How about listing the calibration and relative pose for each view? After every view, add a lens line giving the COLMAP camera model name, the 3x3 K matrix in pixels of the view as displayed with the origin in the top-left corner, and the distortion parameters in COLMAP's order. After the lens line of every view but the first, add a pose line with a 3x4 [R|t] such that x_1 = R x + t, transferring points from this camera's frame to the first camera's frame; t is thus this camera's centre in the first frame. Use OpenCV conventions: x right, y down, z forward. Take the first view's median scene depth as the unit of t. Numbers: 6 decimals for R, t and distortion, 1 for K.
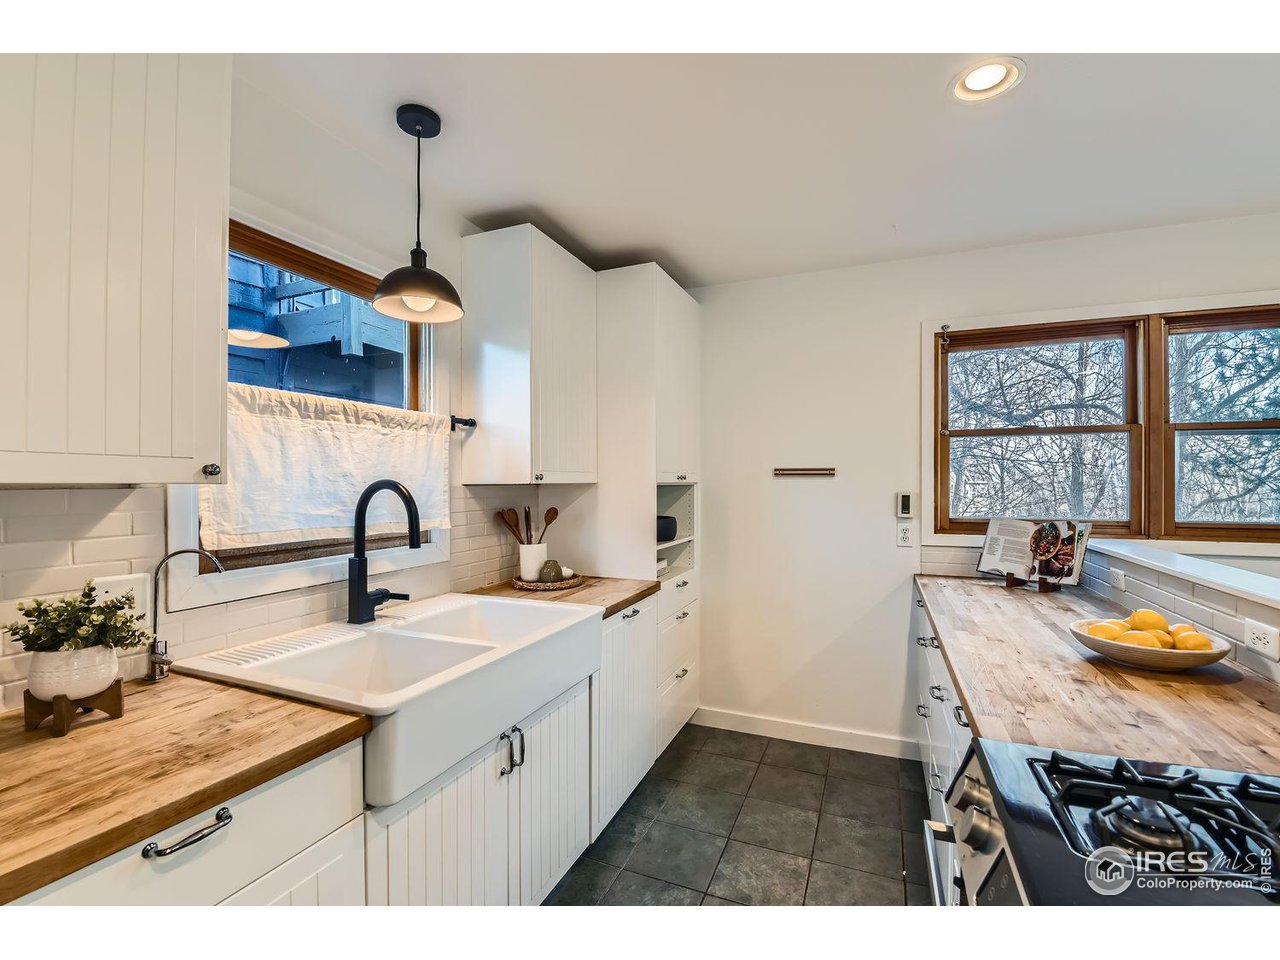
lens RADIAL K [[570.1, 0, 657.1], [0, 570.1, 483.6], [0, 0, 1]] dist [-0.014217, 0.000168]
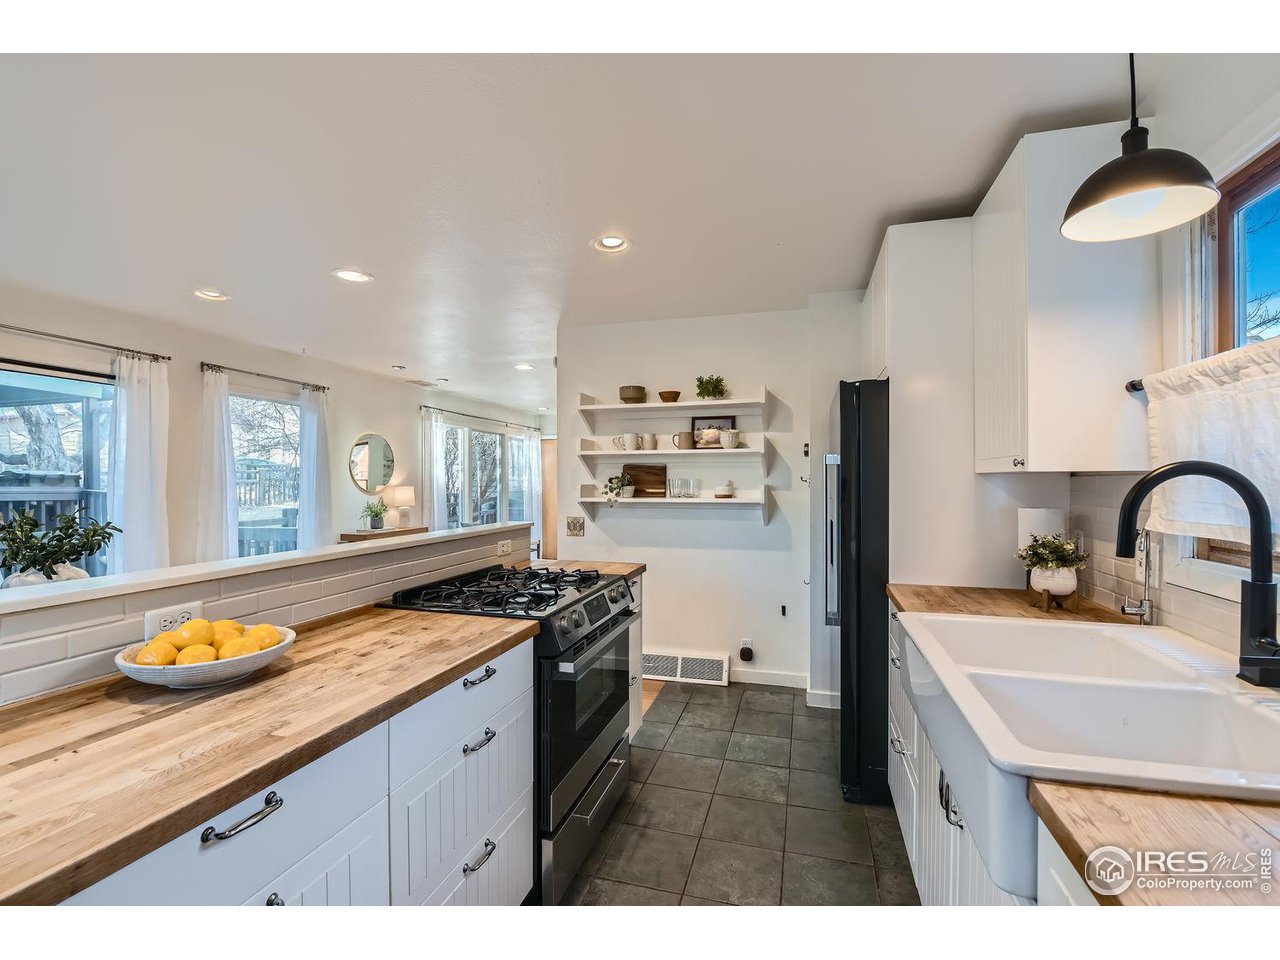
lens RADIAL K [[570.1, 0, 657.1], [0, 570.1, 483.6], [0, 0, 1]] dist [-0.014217, 0.000168]
pose [[-0.993246, 0.003083, -0.115991, 0.296479], [0.003046, 0.999995, 0.000492, 0.025484], [0.115992, 0.000136, -0.993250, 1.967223]]
